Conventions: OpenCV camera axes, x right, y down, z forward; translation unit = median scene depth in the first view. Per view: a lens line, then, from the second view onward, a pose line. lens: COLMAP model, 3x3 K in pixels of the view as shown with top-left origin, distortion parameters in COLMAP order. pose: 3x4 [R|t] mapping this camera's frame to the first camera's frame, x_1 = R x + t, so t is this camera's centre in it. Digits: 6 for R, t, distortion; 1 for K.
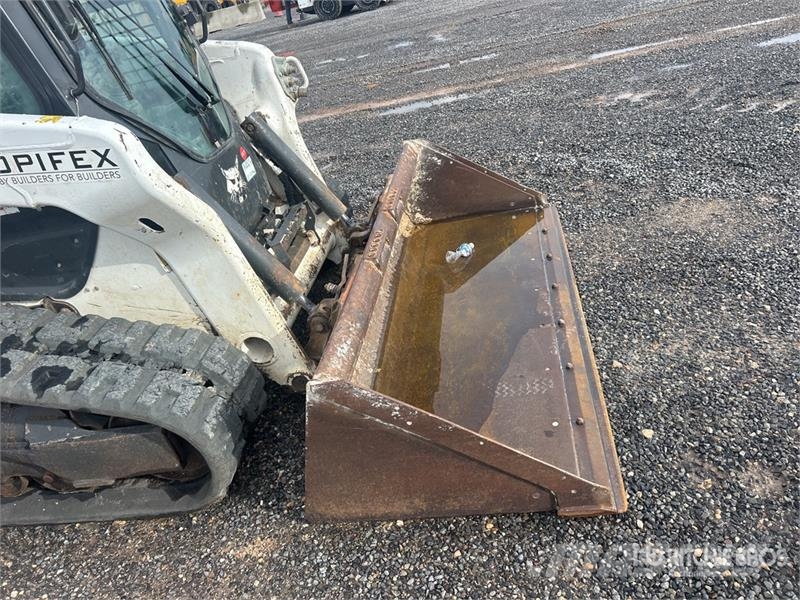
lens RADIAL K [[607.5, 0, 406.7], [0, 607.5, 293.1], [0, 0, 1]] dist [0.048775, -0.057503]
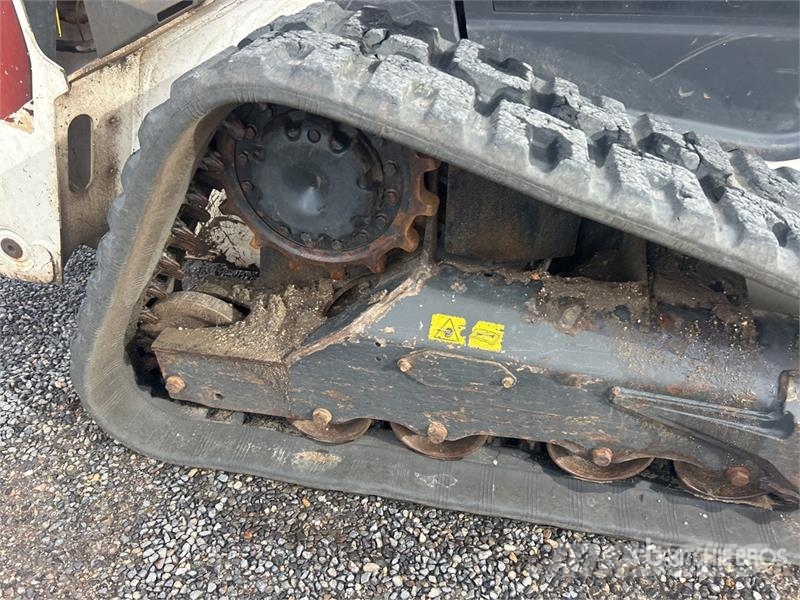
lens RADIAL K [[607.5, 0, 392.1], [0, 607.5, 309.8], [0, 0, 1]] dist [0.048775, -0.057503]
pose [[0.974232, 0.214469, 0.069816, -0.919171], [-0.221043, 0.969434, 0.106477, 0.158545], [-0.044846, -0.119166, 0.991861, 0.464688]]
